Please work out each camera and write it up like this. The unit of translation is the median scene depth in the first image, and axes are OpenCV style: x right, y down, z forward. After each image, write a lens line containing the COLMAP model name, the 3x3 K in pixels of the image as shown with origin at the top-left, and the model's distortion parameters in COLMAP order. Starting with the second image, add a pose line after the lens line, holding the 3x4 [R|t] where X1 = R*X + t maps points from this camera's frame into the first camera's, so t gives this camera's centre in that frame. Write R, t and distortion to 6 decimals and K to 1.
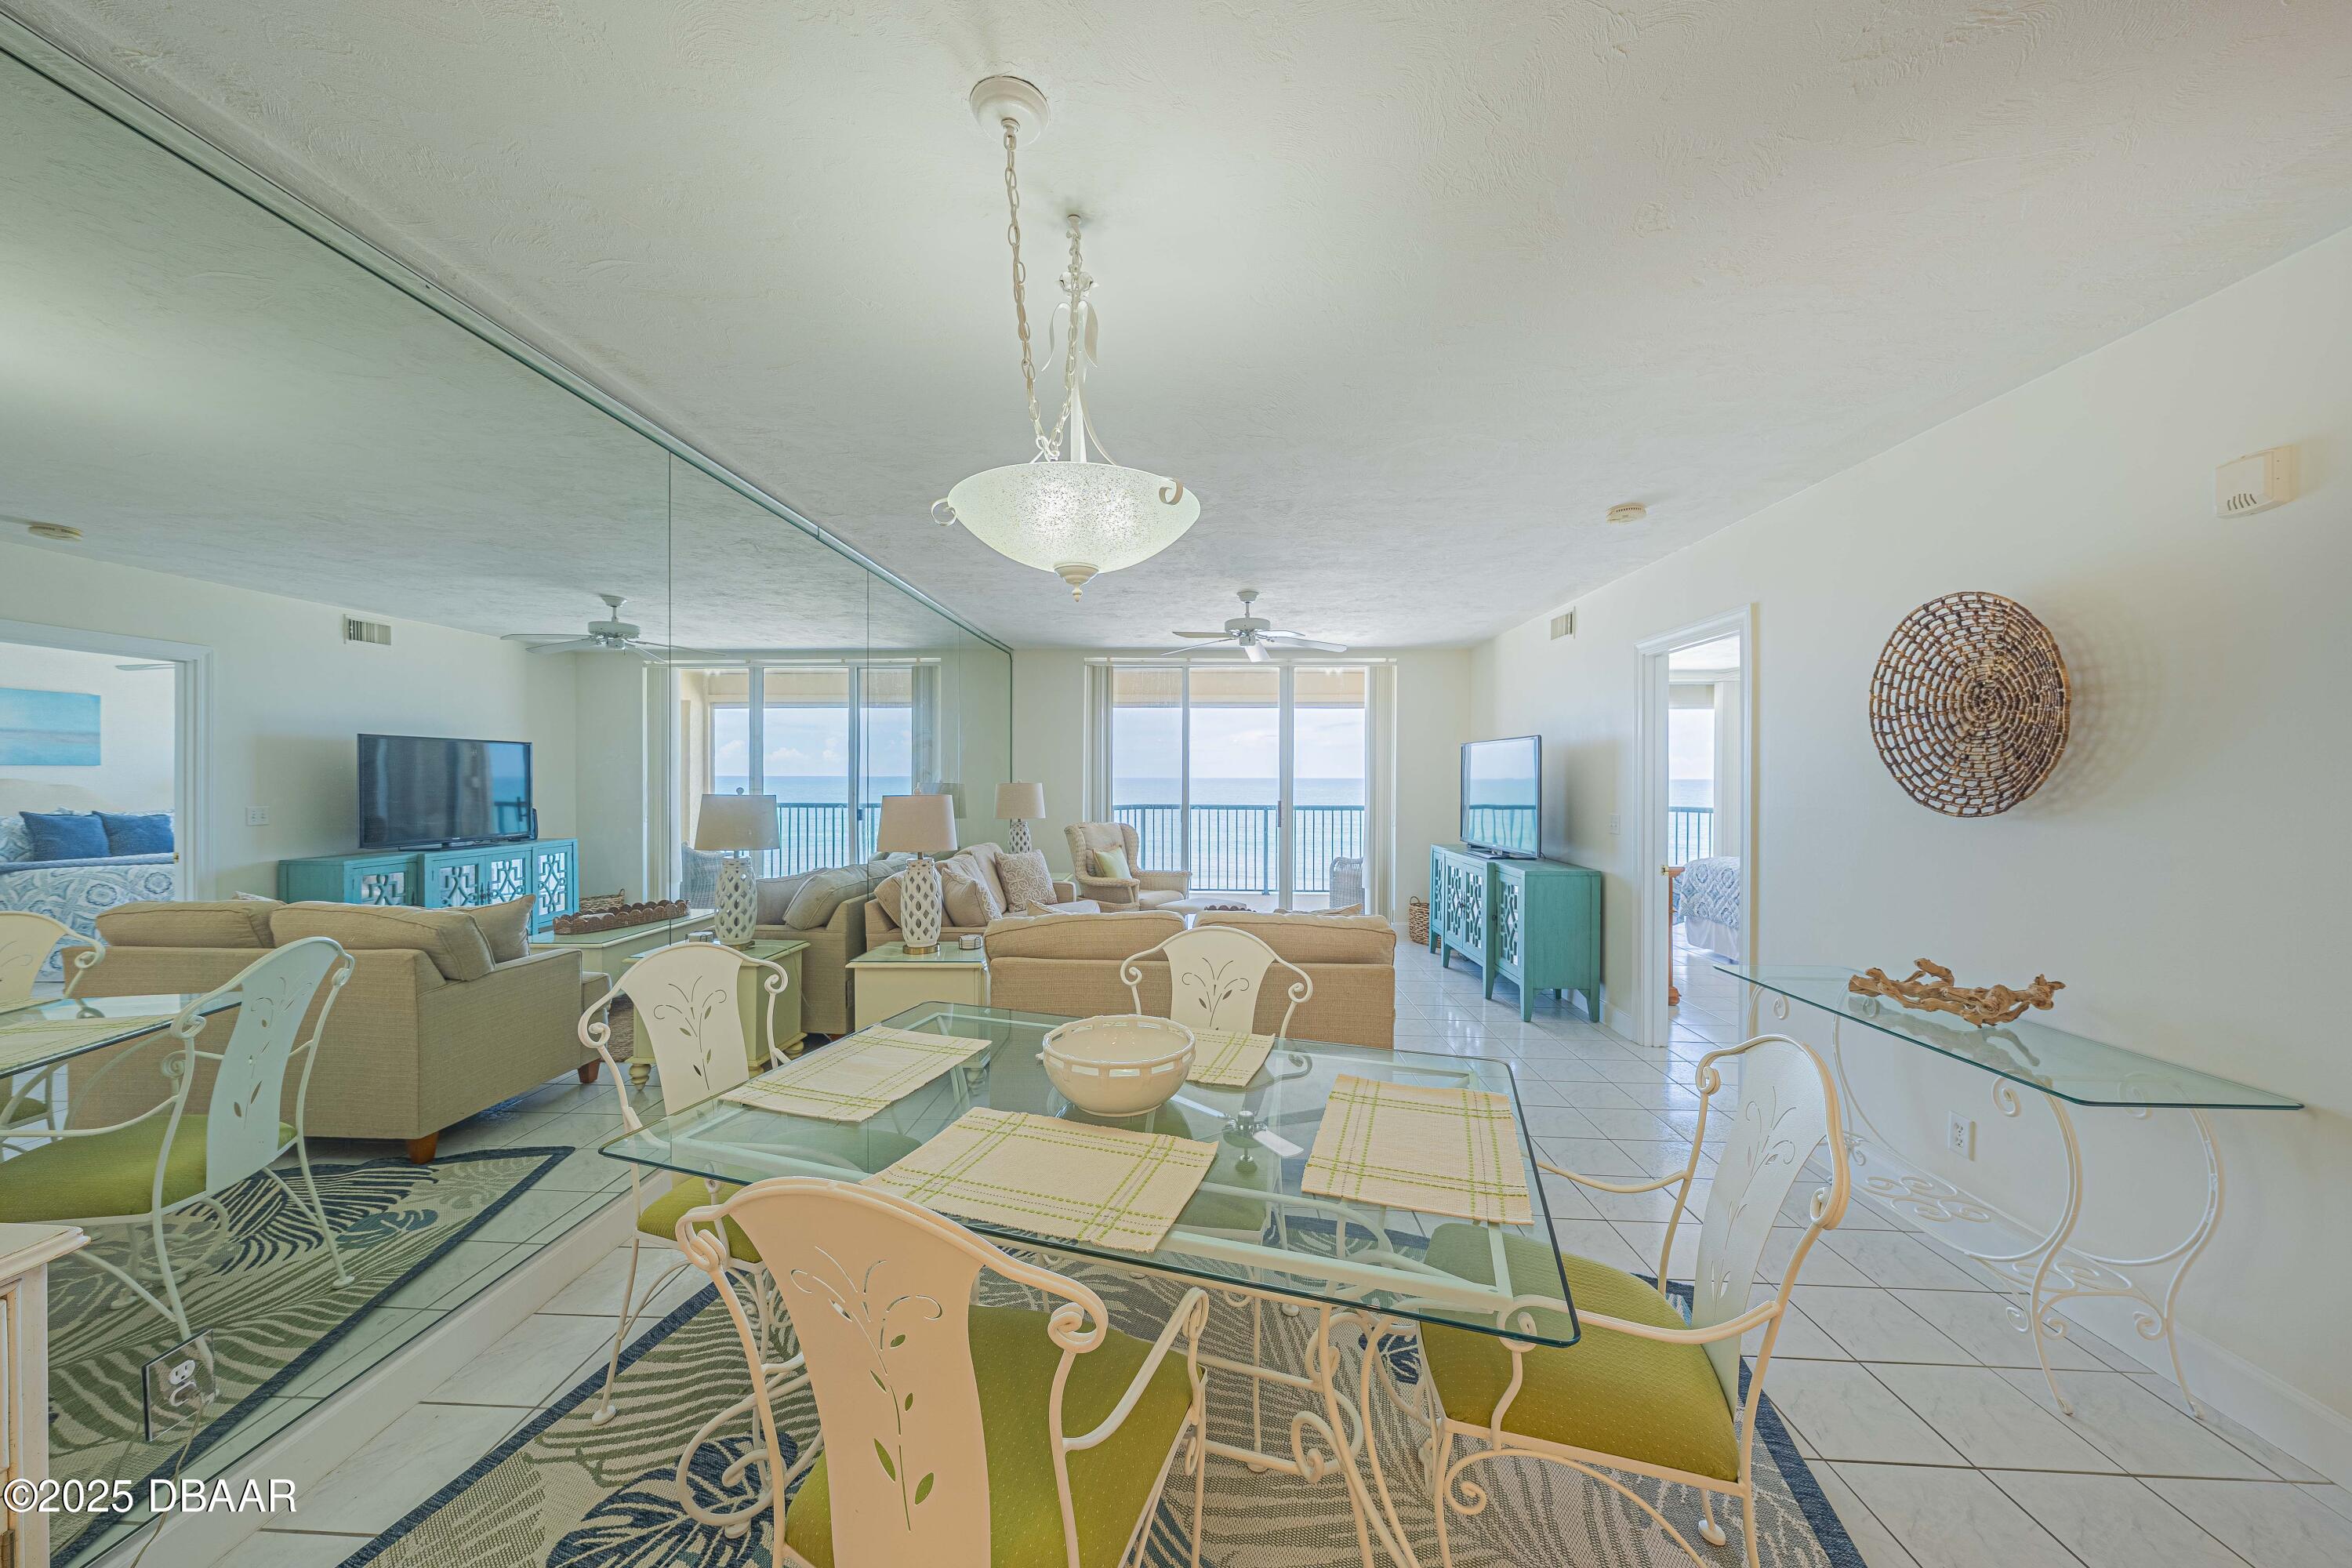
lens RADIAL K [[803.4, 0, 1175.9], [0, 803.4, 780.3], [0, 0, 1]] dist [0.005288, -0.000111]
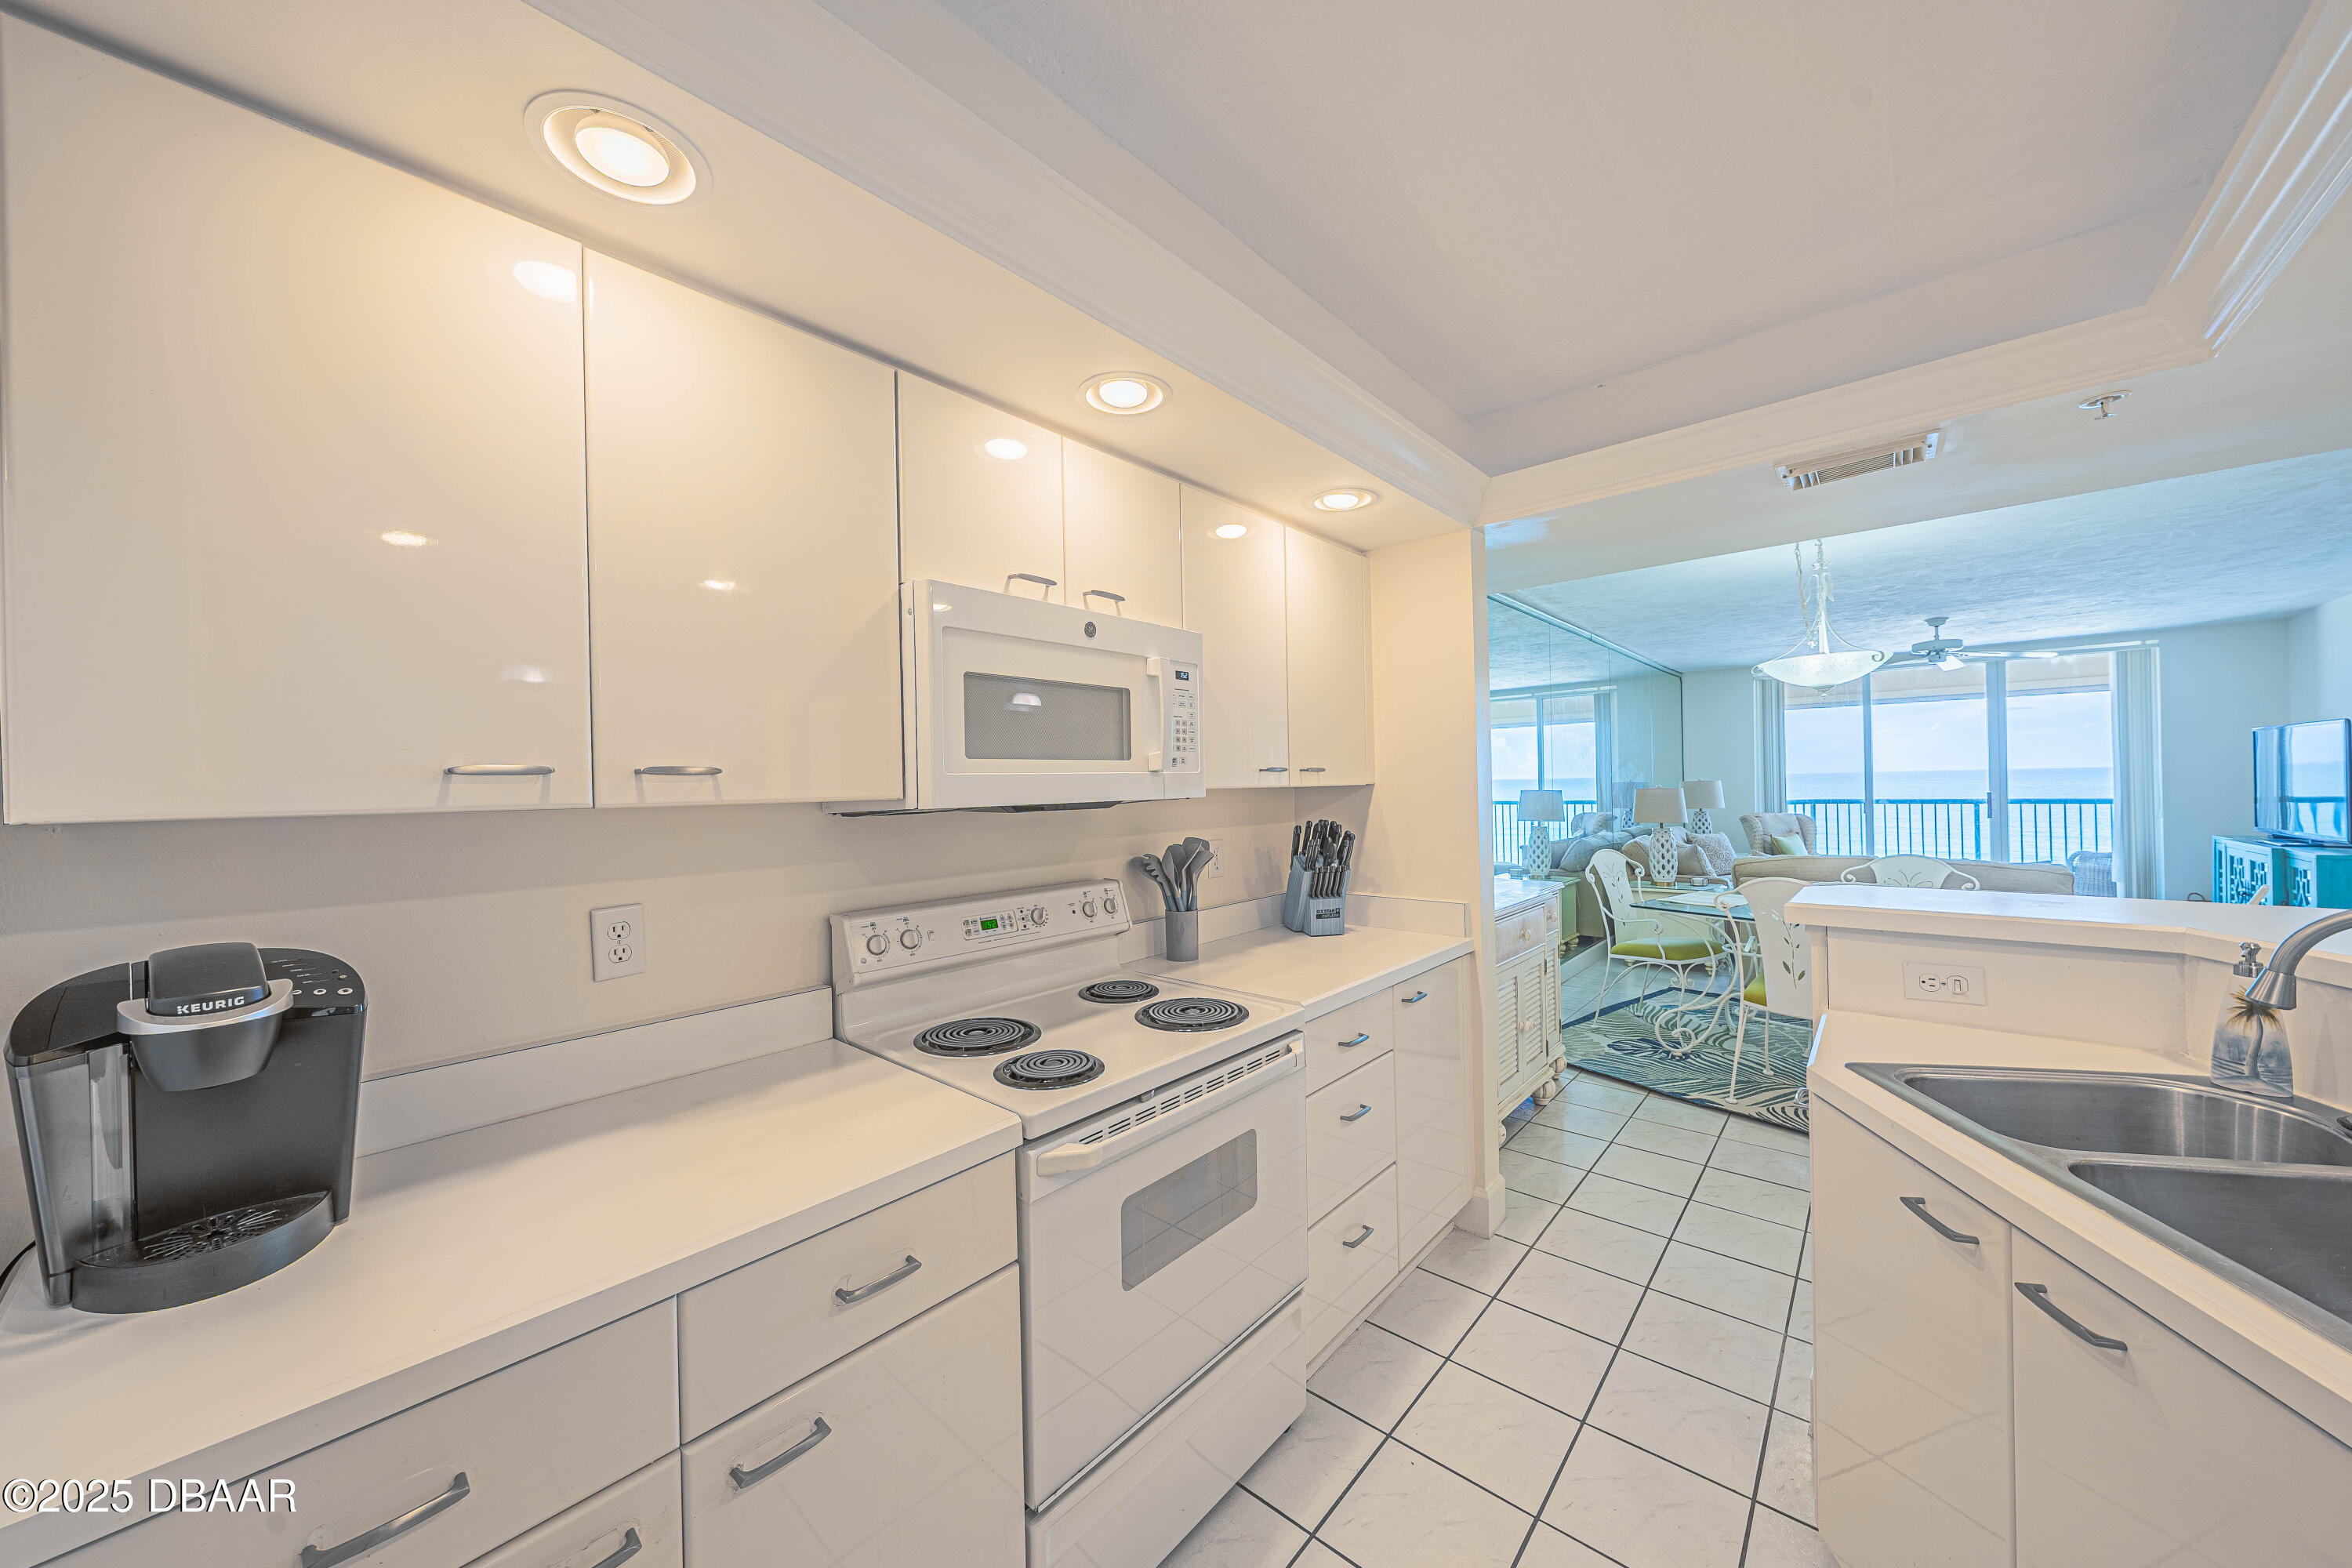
lens RADIAL K [[810.2, 0, 1174.3], [0, 810.2, 782.8], [0, 0, 1]] dist [-0.001302, -0.000034]
pose [[0.775172, -0.021735, -0.631376, -0.028594], [0.020678, 0.999745, -0.009029, 0.000975], [0.631412, -0.006057, 0.775424, -0.519633]]
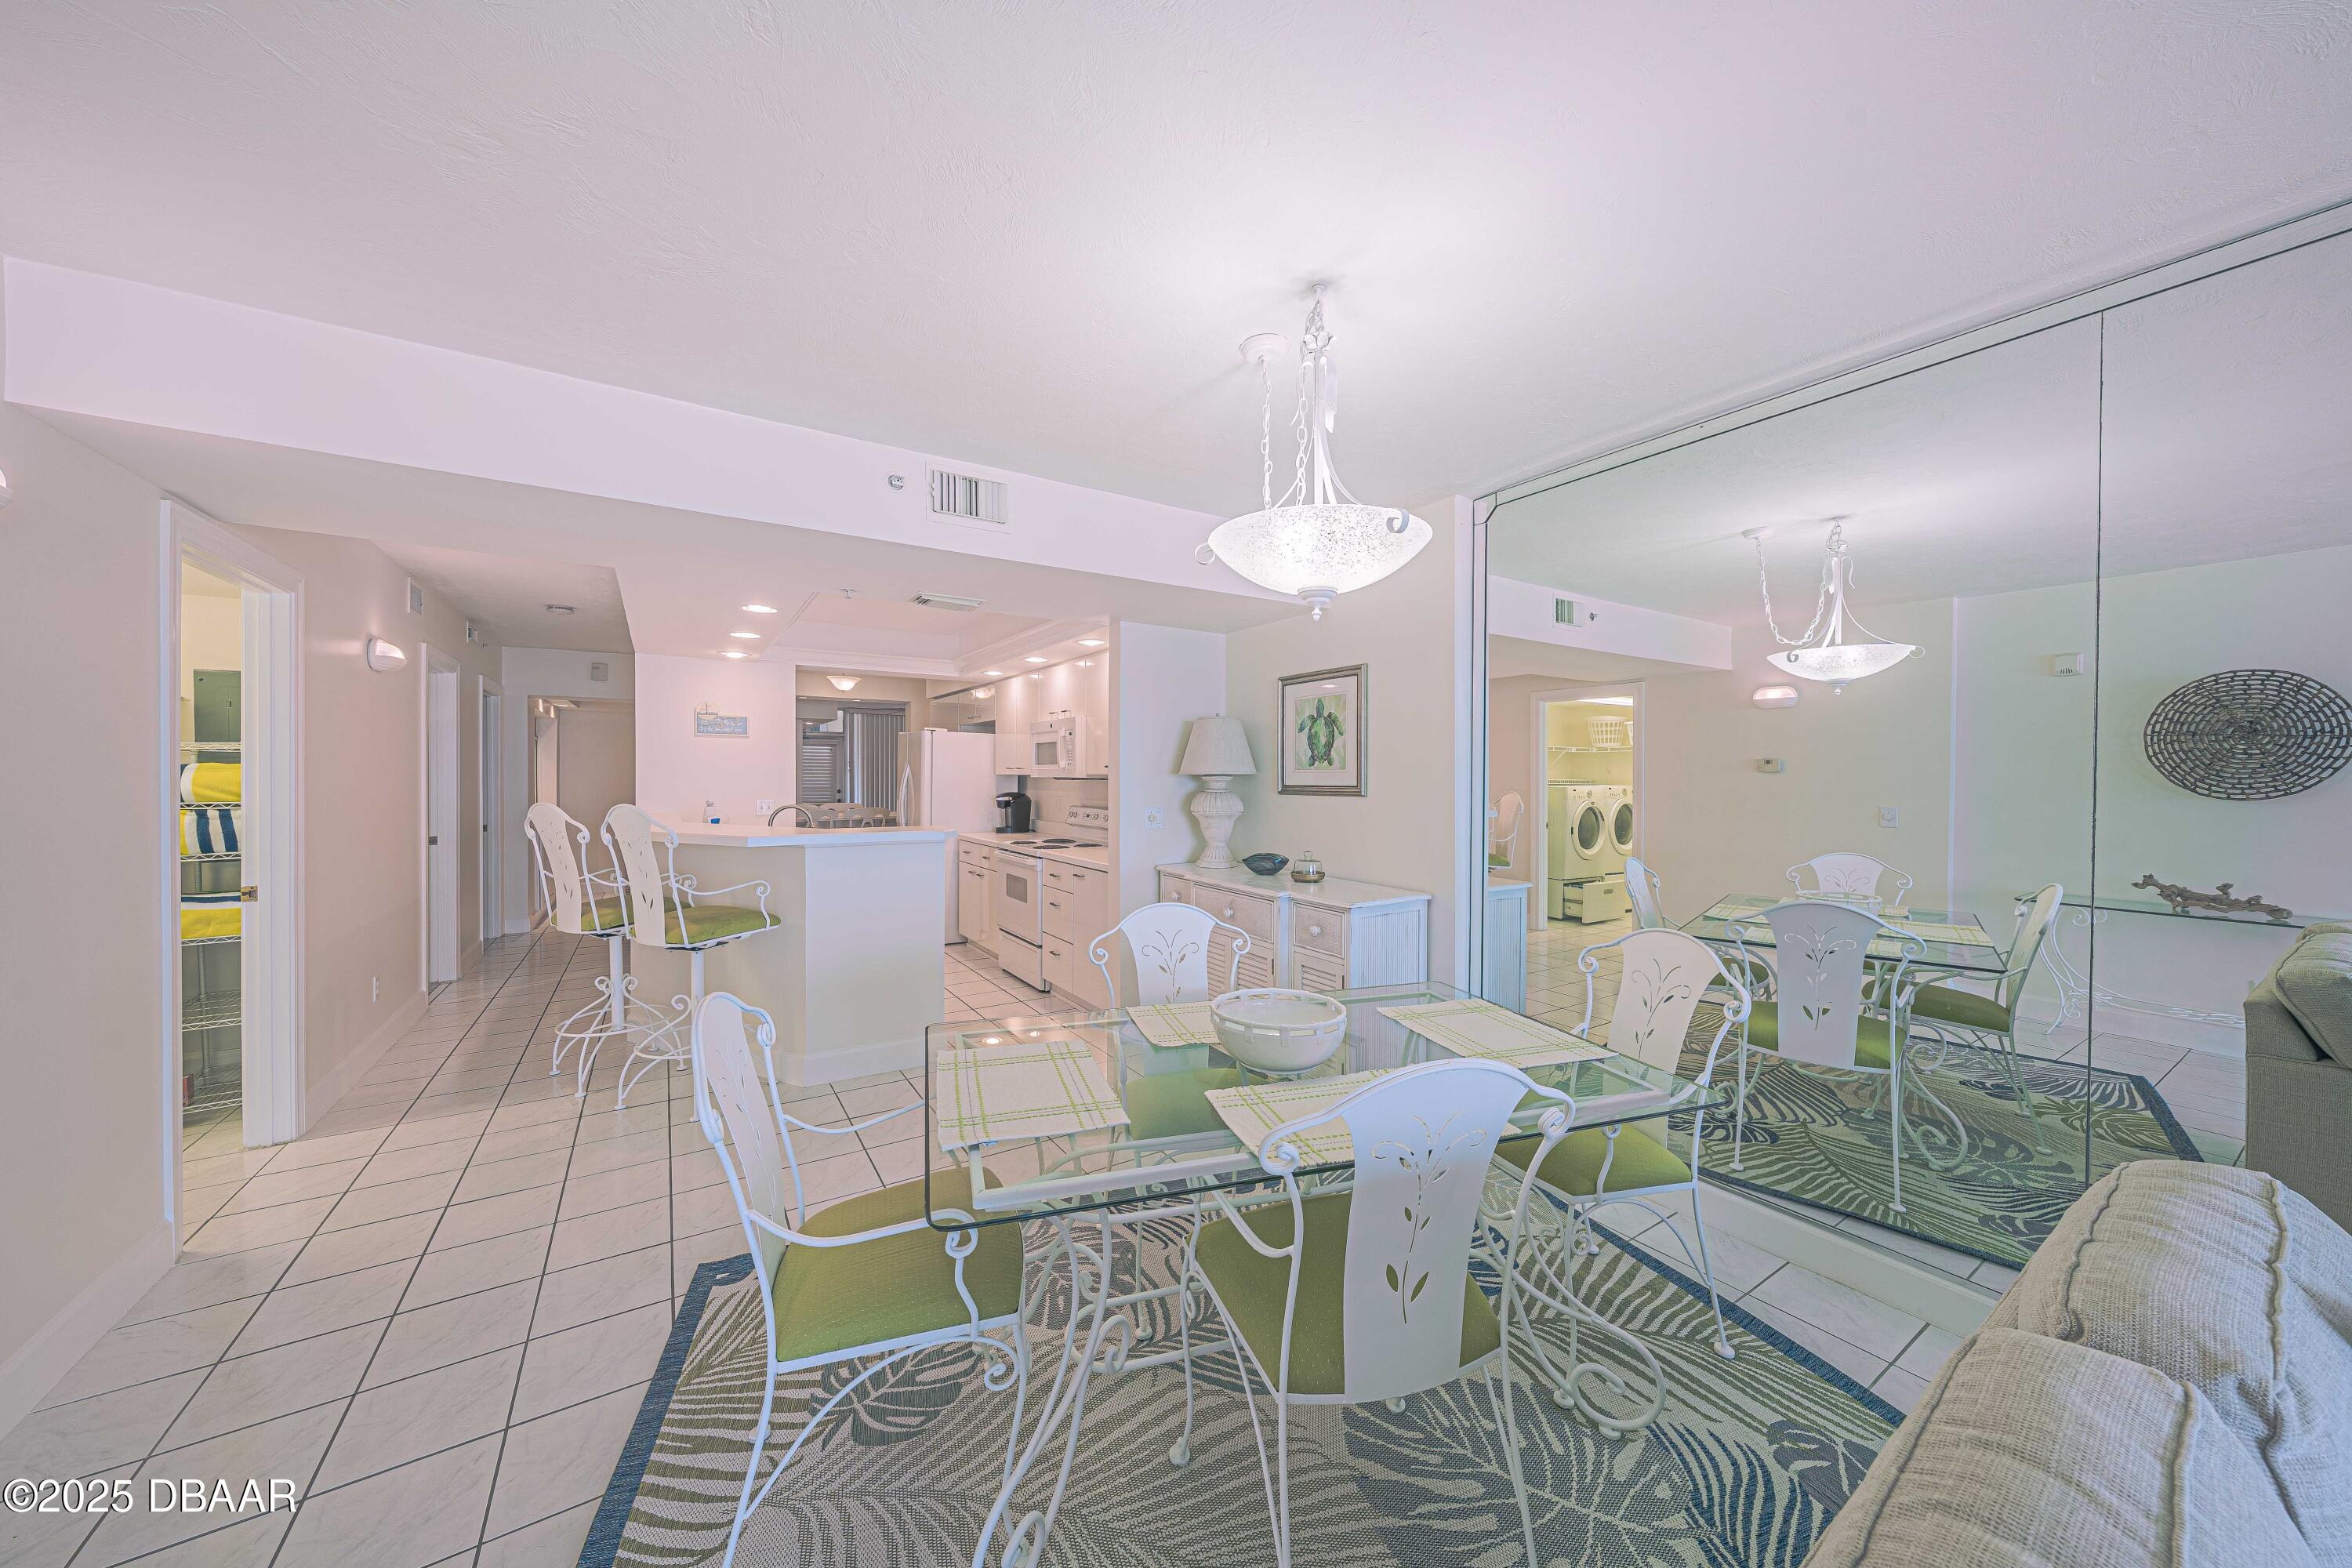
lens RADIAL K [[810.2, 0, 1174.3], [0, 810.2, 782.8], [0, 0, 1]] dist [-0.001302, -0.000034]
pose [[-0.823555, 0.000797, -0.567236, 0.173029], [-0.008185, 0.999878, 0.013288, -0.002297], [0.567177, 0.015586, -0.823448, 0.462792]]
